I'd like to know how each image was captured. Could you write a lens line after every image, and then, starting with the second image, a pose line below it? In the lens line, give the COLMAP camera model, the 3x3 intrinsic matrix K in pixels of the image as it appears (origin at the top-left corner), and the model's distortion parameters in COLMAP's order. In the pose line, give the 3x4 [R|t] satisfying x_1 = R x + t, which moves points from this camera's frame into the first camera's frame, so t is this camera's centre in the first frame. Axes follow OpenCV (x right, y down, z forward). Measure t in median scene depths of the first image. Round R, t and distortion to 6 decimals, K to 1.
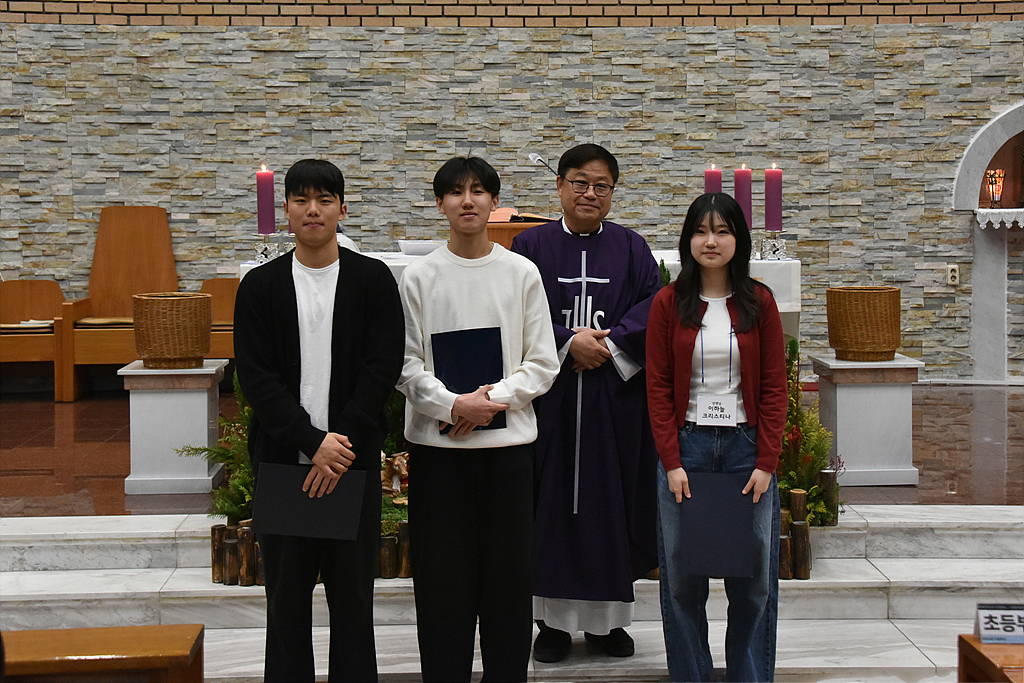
lens RADIAL K [[1366.8, 0, 486.6], [0, 1366.8, 284.6], [0, 0, 1]] dist [0.117816, 0.000000]
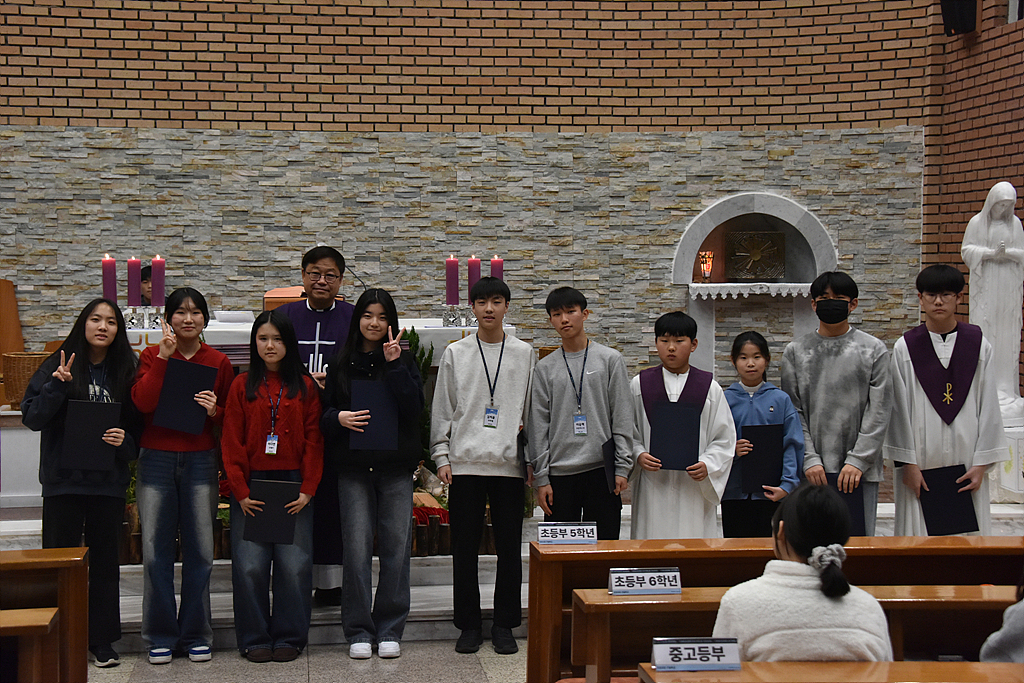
lens RADIAL K [[1607.8, 0, 475.3], [0, 1607.8, 325.7], [0, 0, 1]] dist [0.260634, 0.000000]
pose [[0.997926, -0.000476, 0.064373, 0.070170], [-0.000474, 0.999891, 0.014754, -0.038299], [-0.064373, -0.014754, 0.997817, -0.421740]]
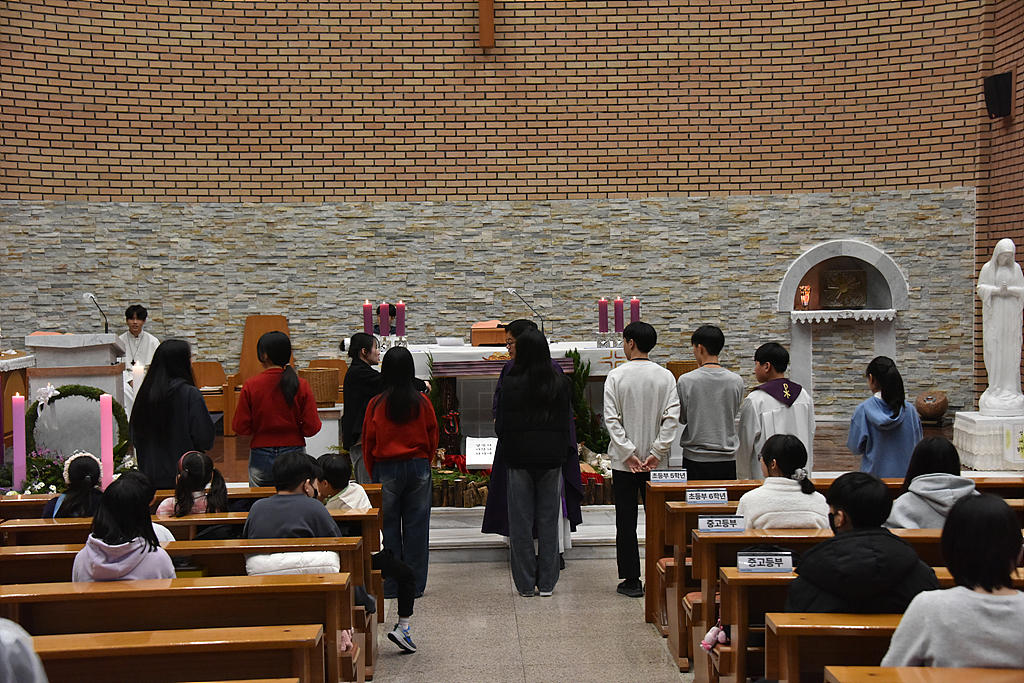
lens RADIAL K [[1672.9, 0, 501.1], [0, 1672.9, 352.1], [0, 0, 1]] dist [0.270090, 0.000000]
pose [[0.999611, -0.010890, -0.025660, 0.067528], [0.011470, 0.999679, 0.022577, -0.055133], [0.025406, -0.022863, 0.999416, -0.952931]]
